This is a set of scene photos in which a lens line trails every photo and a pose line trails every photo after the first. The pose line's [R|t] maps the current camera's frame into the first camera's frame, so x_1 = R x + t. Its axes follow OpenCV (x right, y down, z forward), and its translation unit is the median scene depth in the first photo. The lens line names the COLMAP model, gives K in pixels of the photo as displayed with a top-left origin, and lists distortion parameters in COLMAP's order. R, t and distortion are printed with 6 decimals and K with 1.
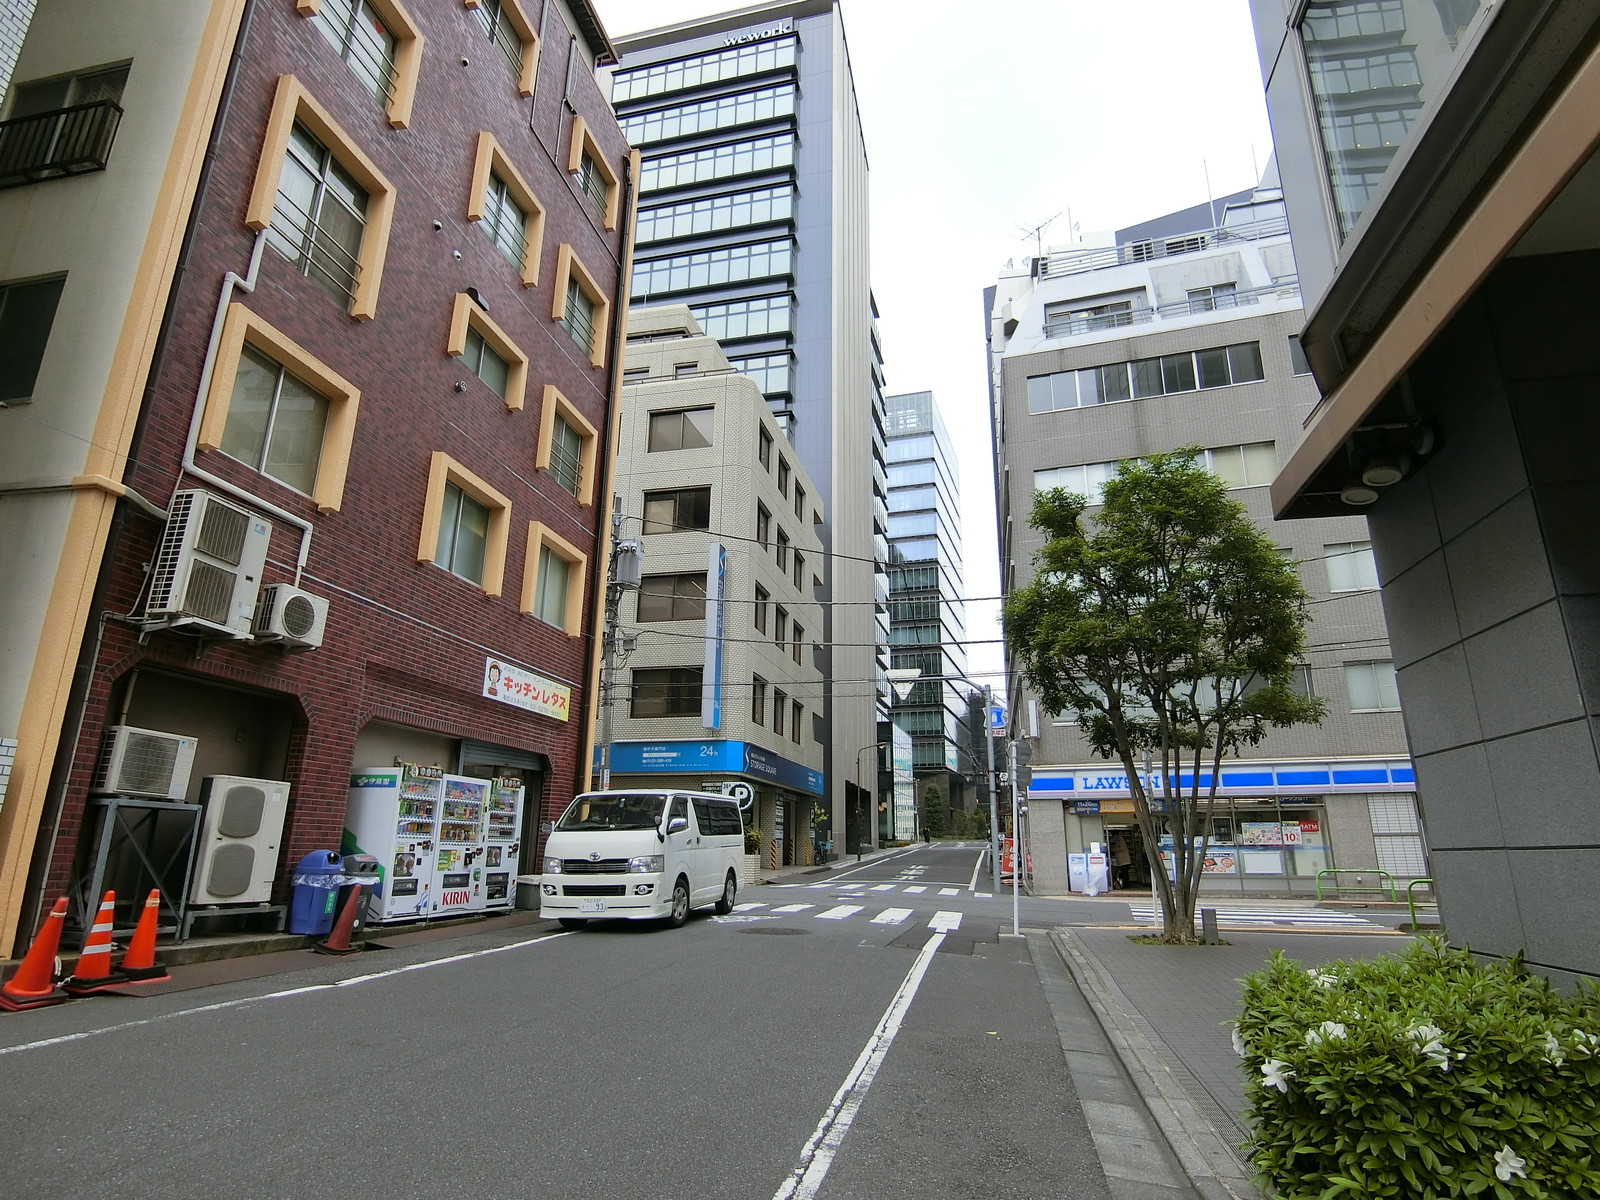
lens RADIAL K [[878.0, 0, 794.0], [0, 878.0, 595.5], [0, 0, 1]] dist [0.002646, 0.000159]
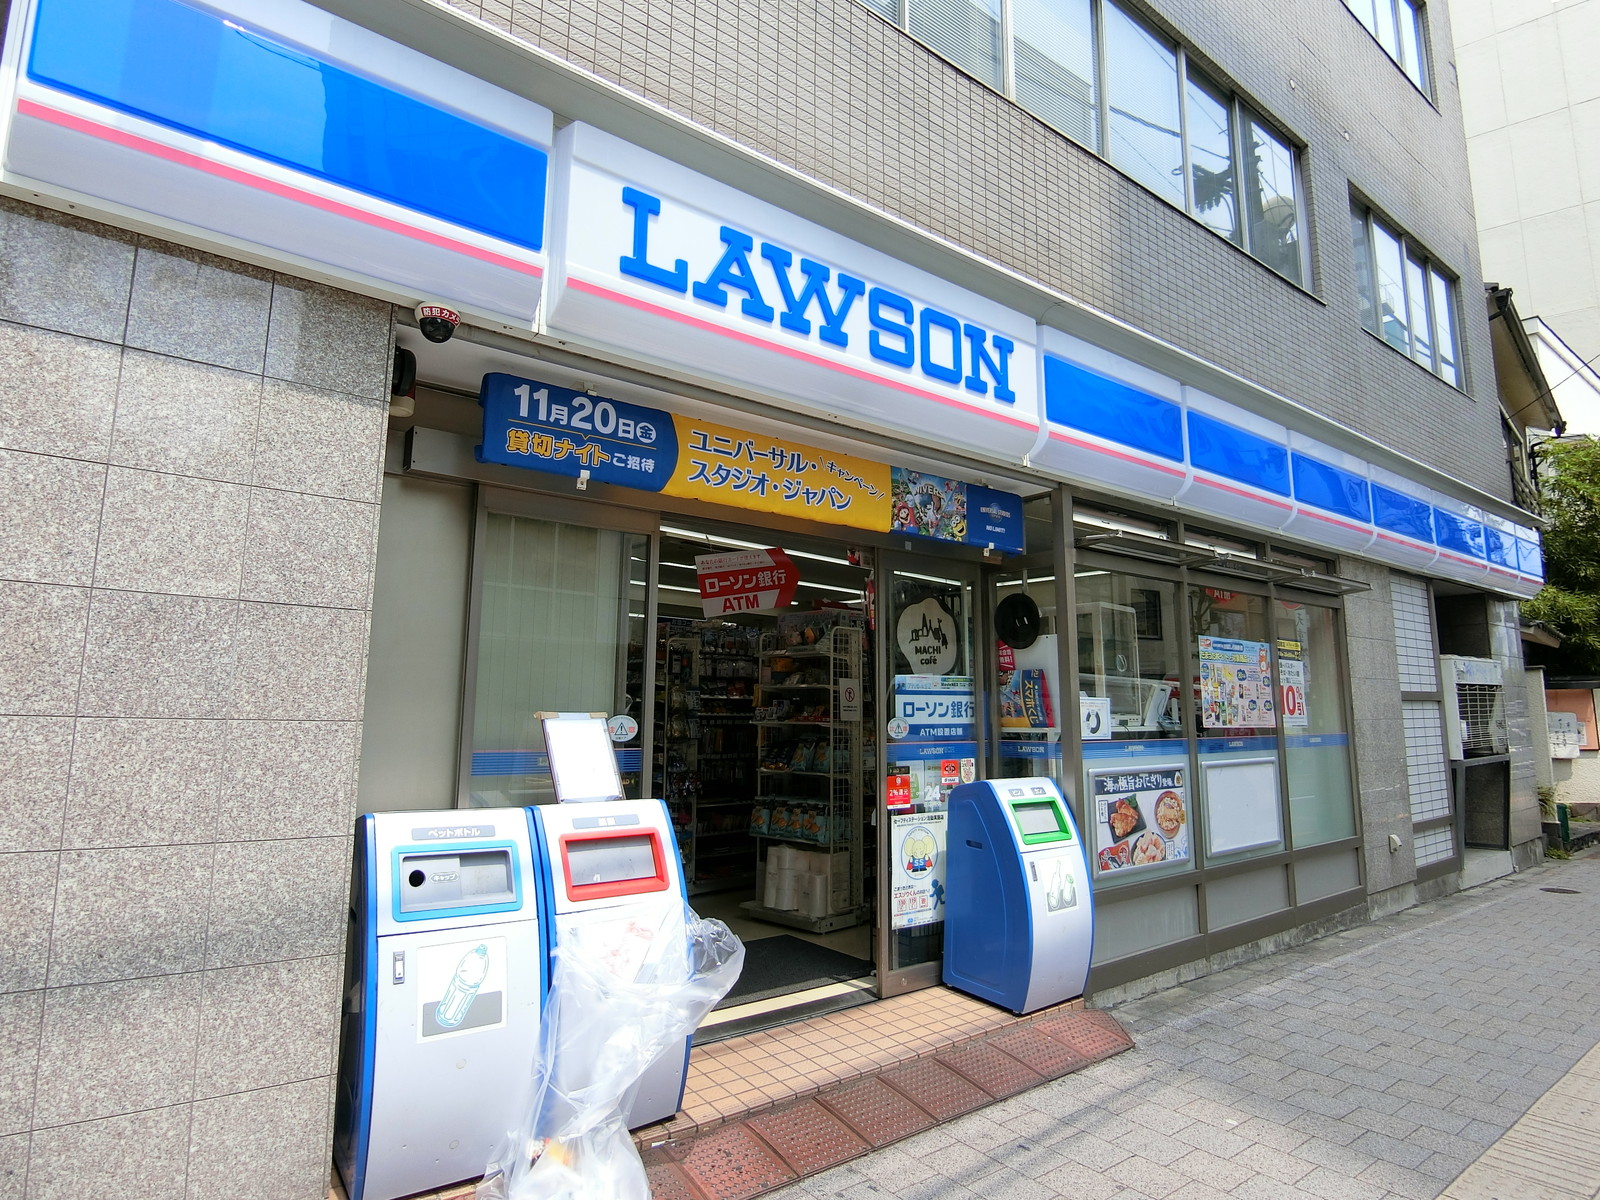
lens RADIAL K [[878.0, 0, 799.4], [0, 878.0, 589.1], [0, 0, 1]] dist [0.002646, 0.000159]
pose [[0.639415, 0.109755, 0.760987, 0.262644], [-0.218386, 0.974920, 0.042888, 0.252263], [-0.737194, -0.193612, 0.647348, 0.904068]]
